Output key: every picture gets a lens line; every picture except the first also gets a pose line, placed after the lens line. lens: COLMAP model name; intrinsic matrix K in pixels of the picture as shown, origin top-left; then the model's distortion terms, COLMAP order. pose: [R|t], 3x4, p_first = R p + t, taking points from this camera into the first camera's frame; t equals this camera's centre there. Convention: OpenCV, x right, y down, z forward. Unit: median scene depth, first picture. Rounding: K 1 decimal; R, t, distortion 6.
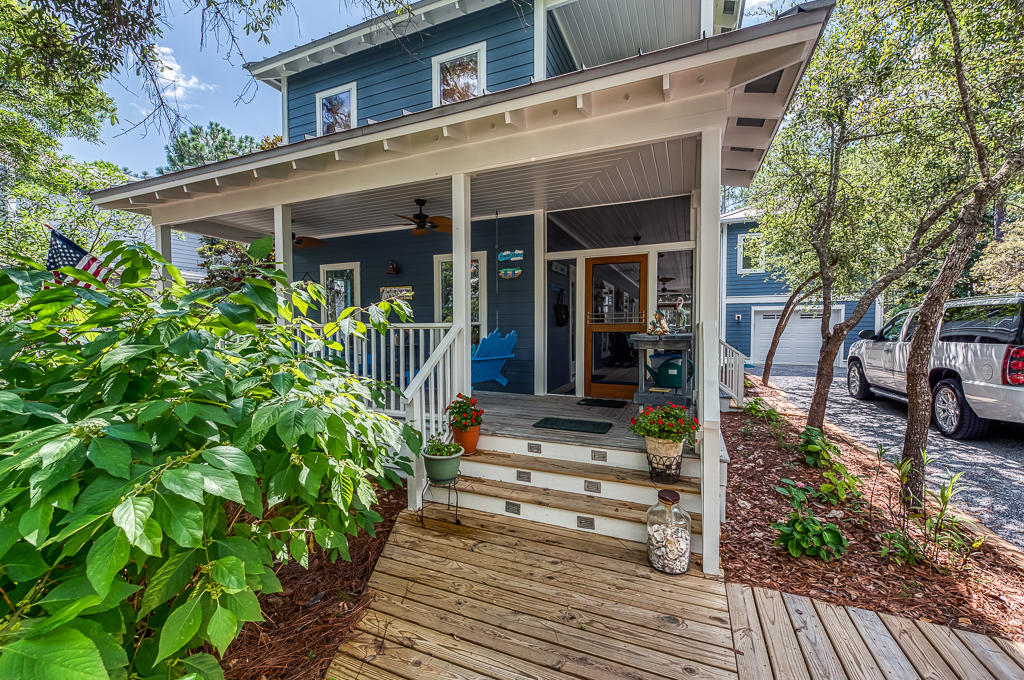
lens RADIAL K [[425.4, 0, 550.8], [0, 425.4, 354.4], [0, 0, 1]] dist [0.003368, -0.001111]
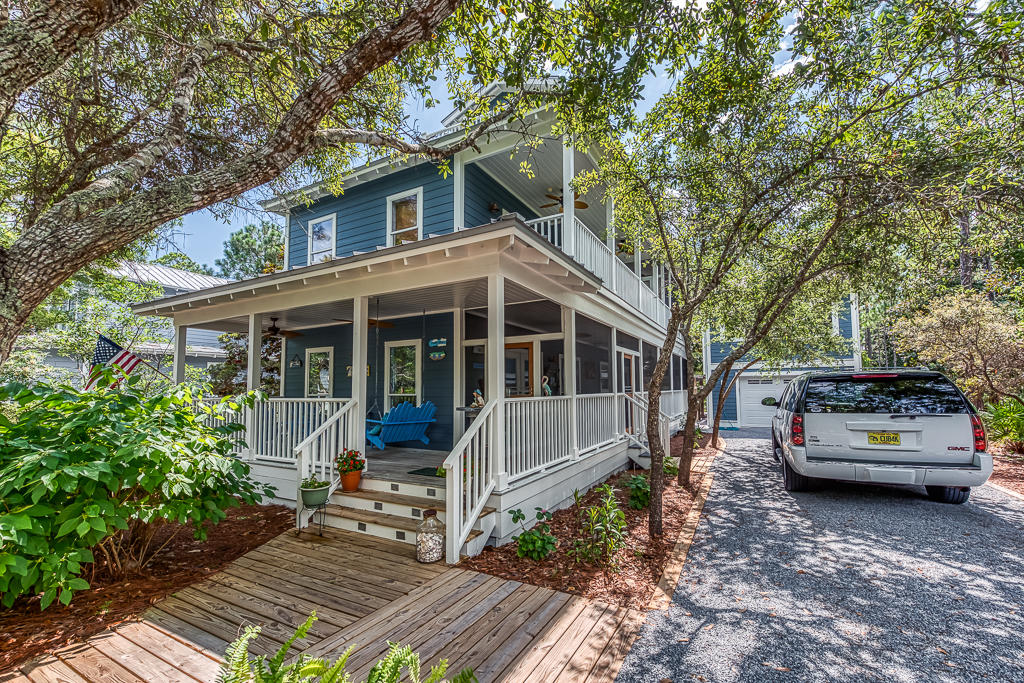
lens RADIAL K [[434.6, 0, 583.6], [0, 434.6, 375.7], [0, 0, 1]] dist [0.003003, -0.000431]
pose [[0.997987, -0.004843, -0.063233, 0.632449], [-0.001137, 0.995552, -0.094202, -0.013155], [0.063408, 0.094084, 0.993543, -0.399897]]
